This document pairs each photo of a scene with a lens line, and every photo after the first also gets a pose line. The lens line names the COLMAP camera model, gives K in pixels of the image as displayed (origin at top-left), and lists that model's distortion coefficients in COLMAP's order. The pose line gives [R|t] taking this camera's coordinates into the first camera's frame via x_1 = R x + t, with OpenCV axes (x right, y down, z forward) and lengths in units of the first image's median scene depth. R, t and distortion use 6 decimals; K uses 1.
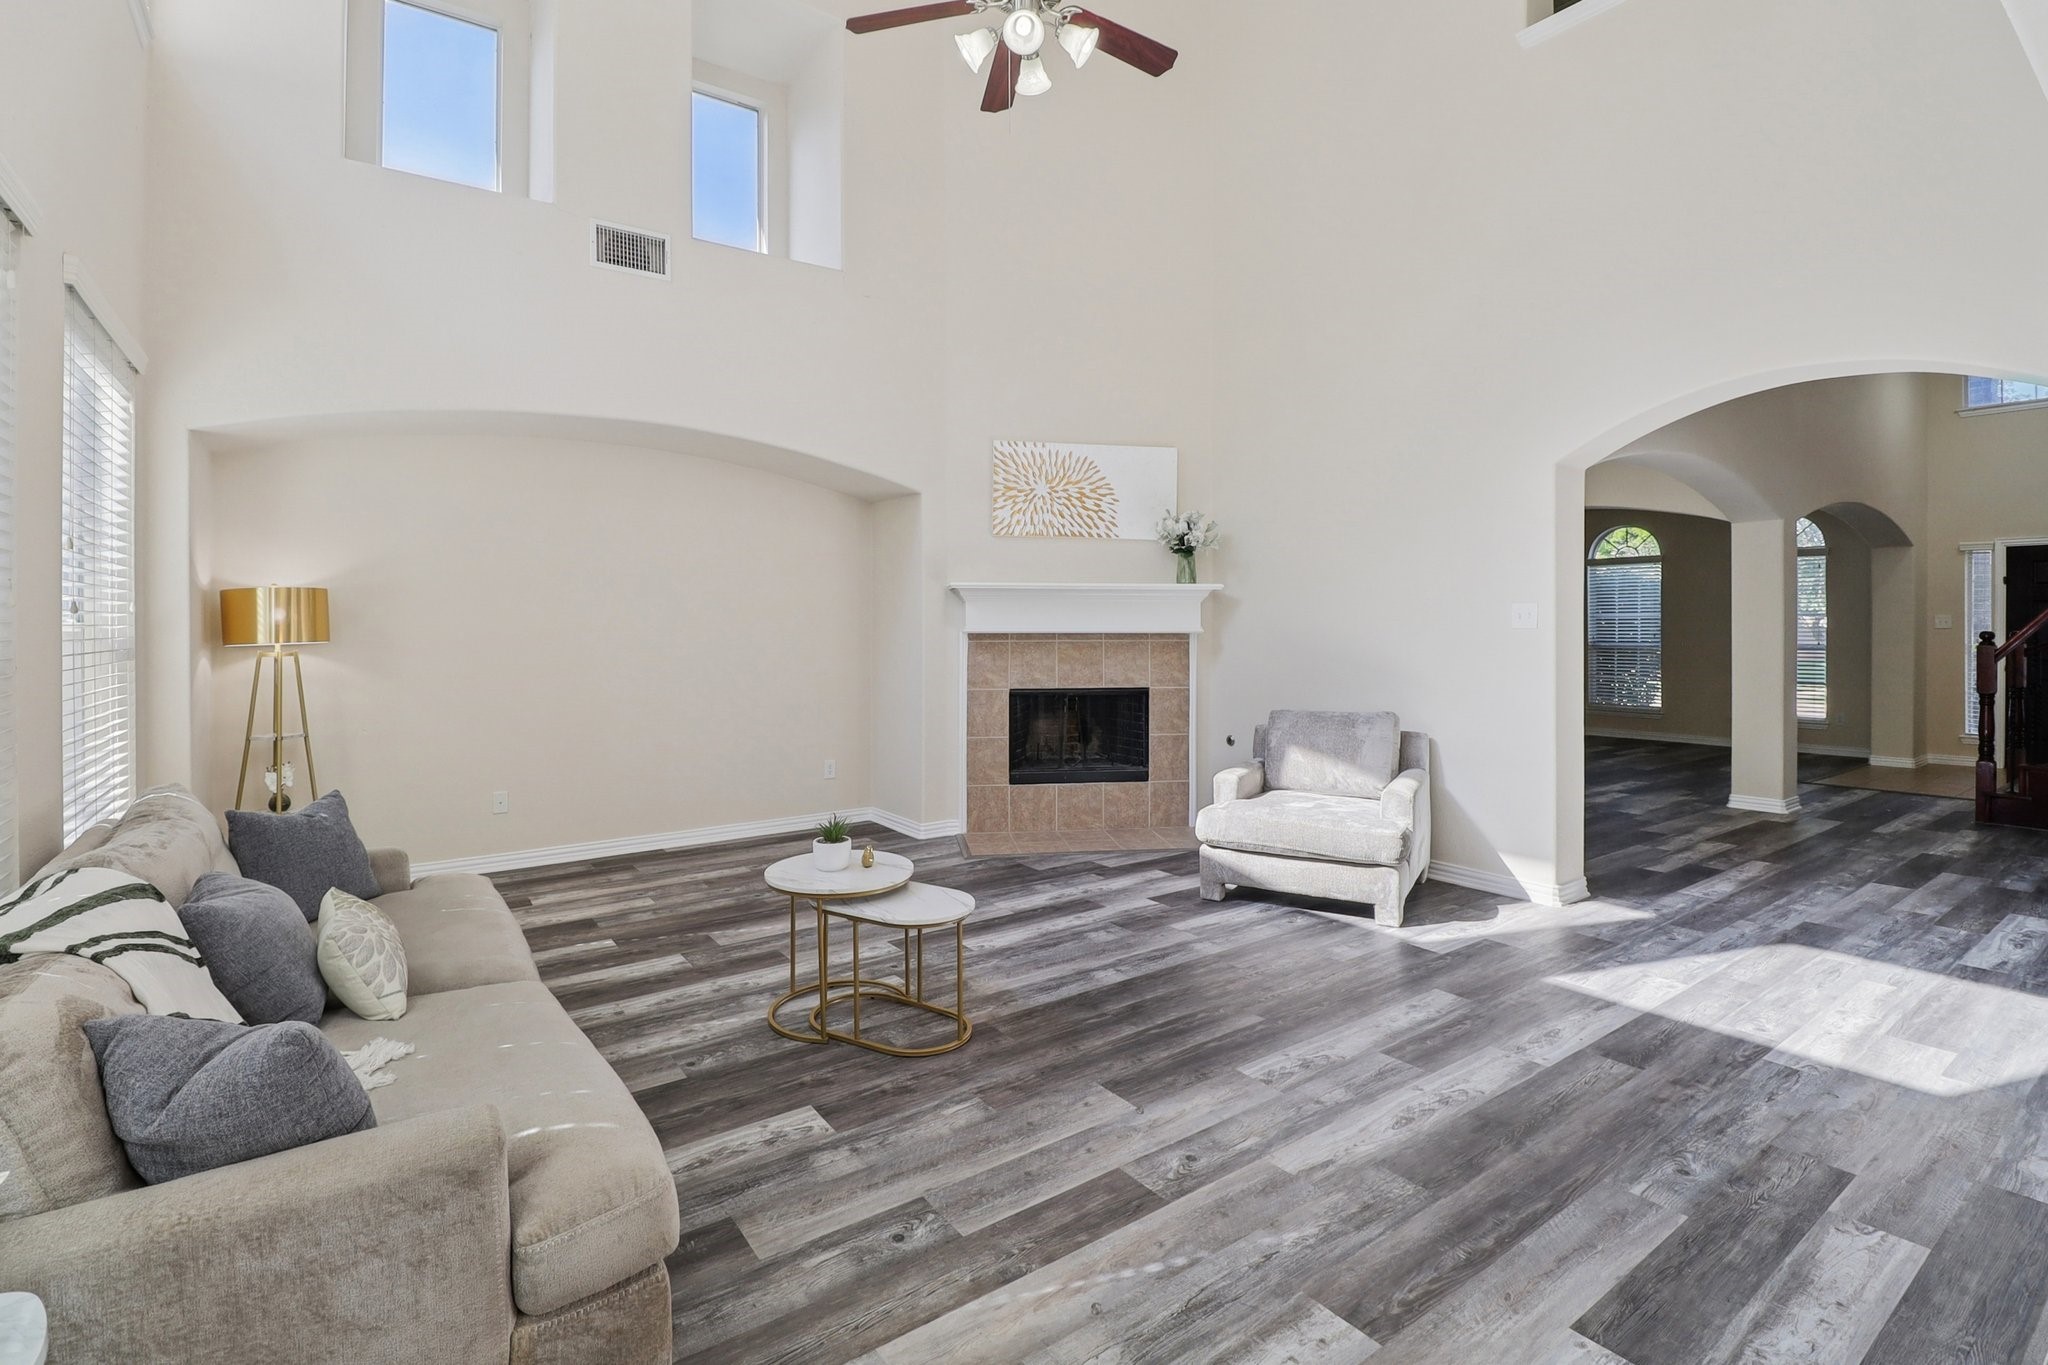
lens RADIAL K [[950.9, 0, 1025.9], [0, 950.9, 628.4], [0, 0, 1]] dist [-0.000267, -0.000142]
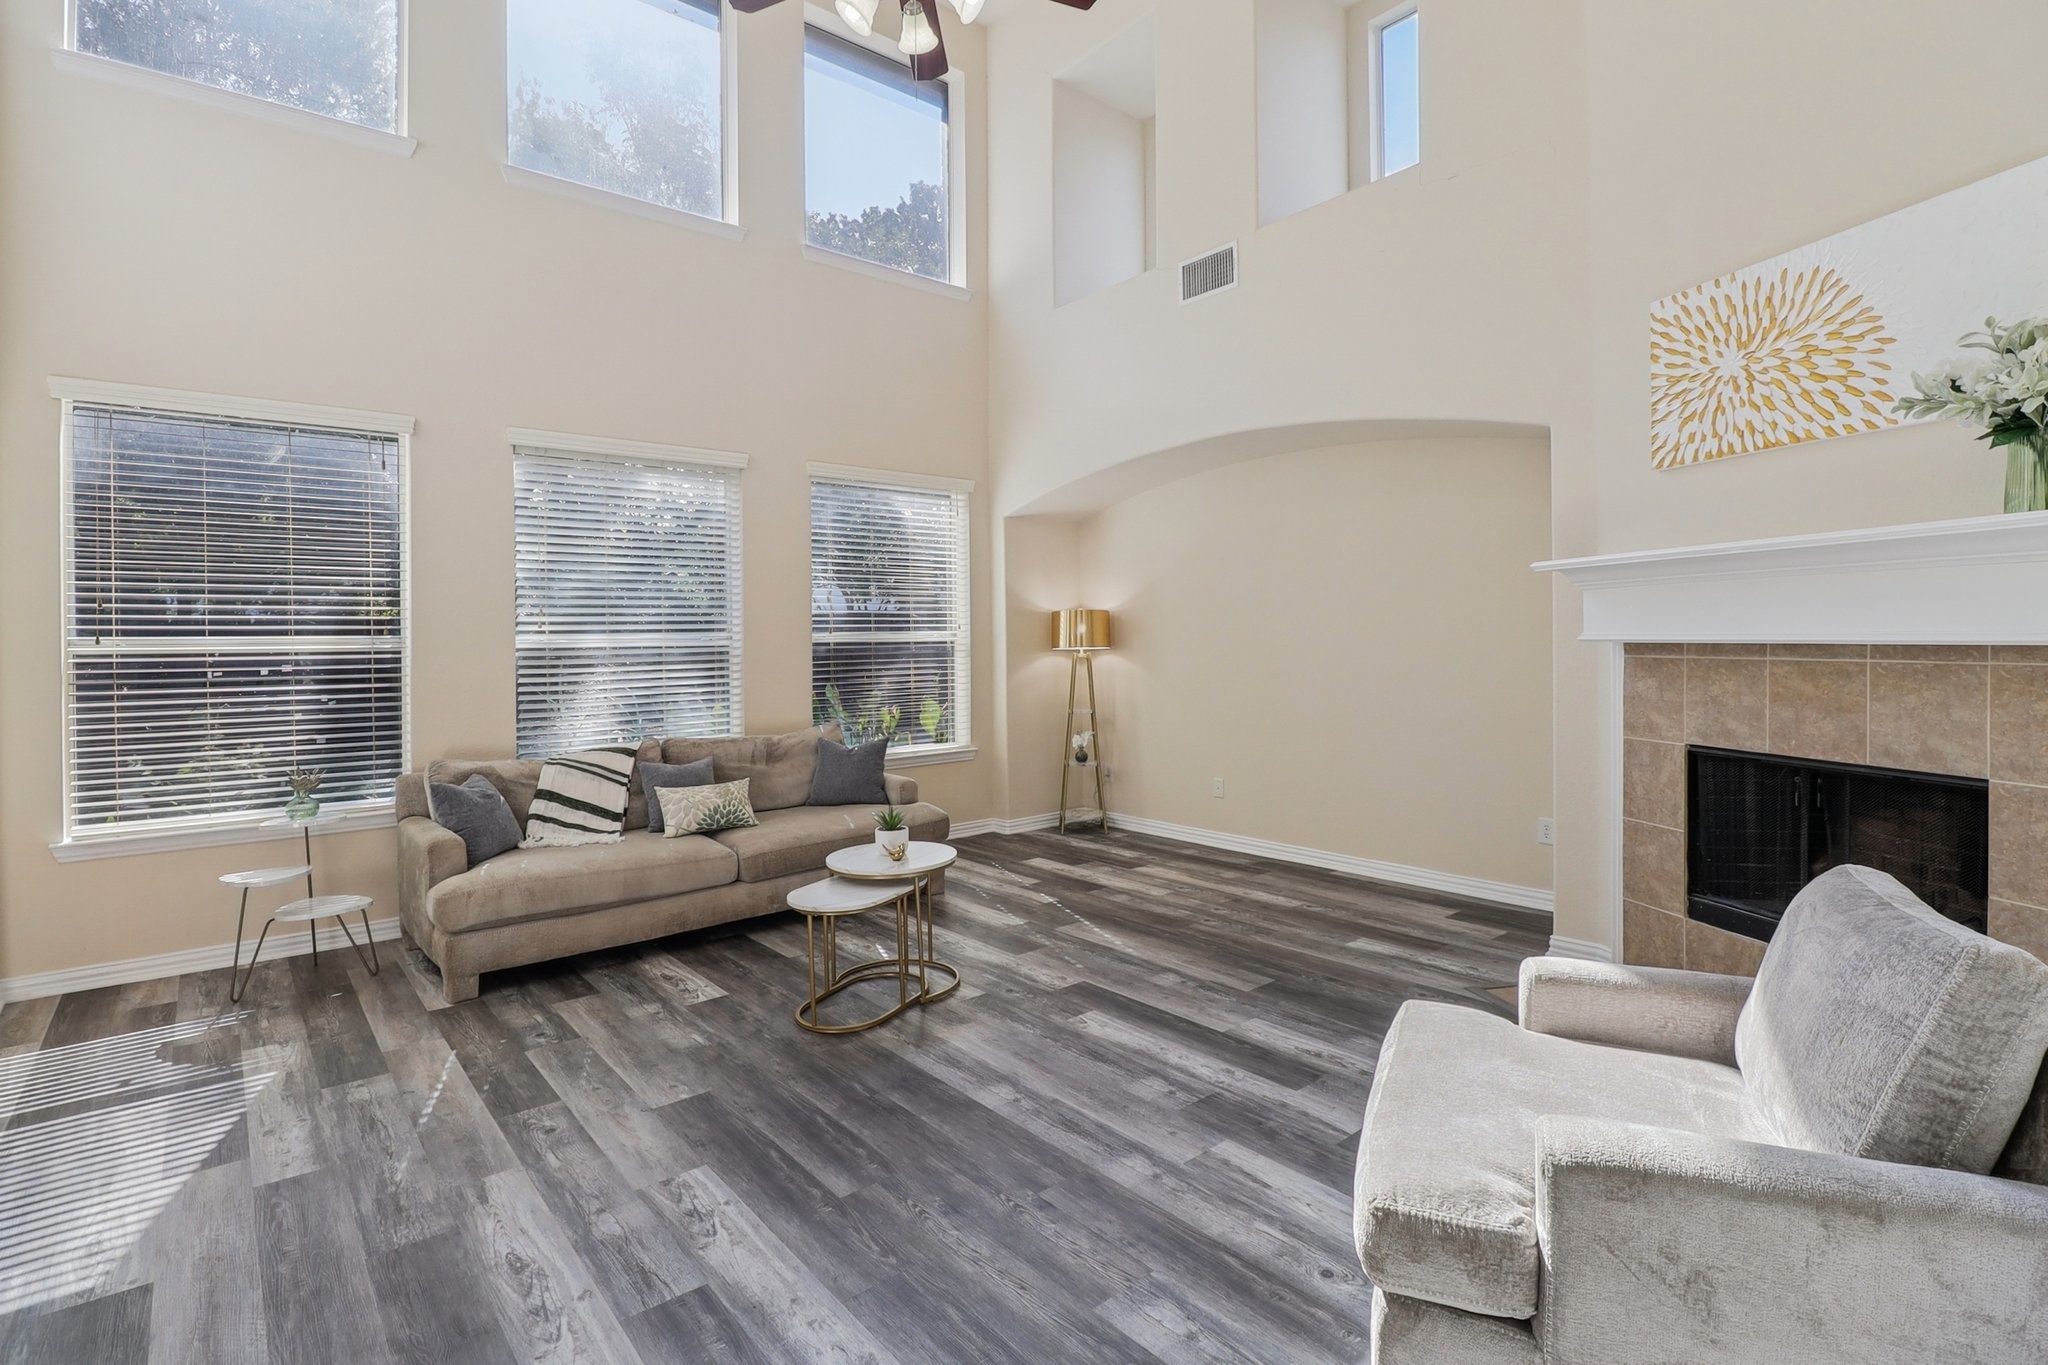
lens RADIAL K [[991.2, 0, 1024.9], [0, 991.2, 648.9], [0, 0, 1]] dist [-0.012063, -0.005378]
pose [[0.066385, 0.012188, -0.997720, 0.849866], [0.009750, 0.999870, 0.012863, -0.003895], [0.997746, -0.010582, 0.066258, 0.941136]]
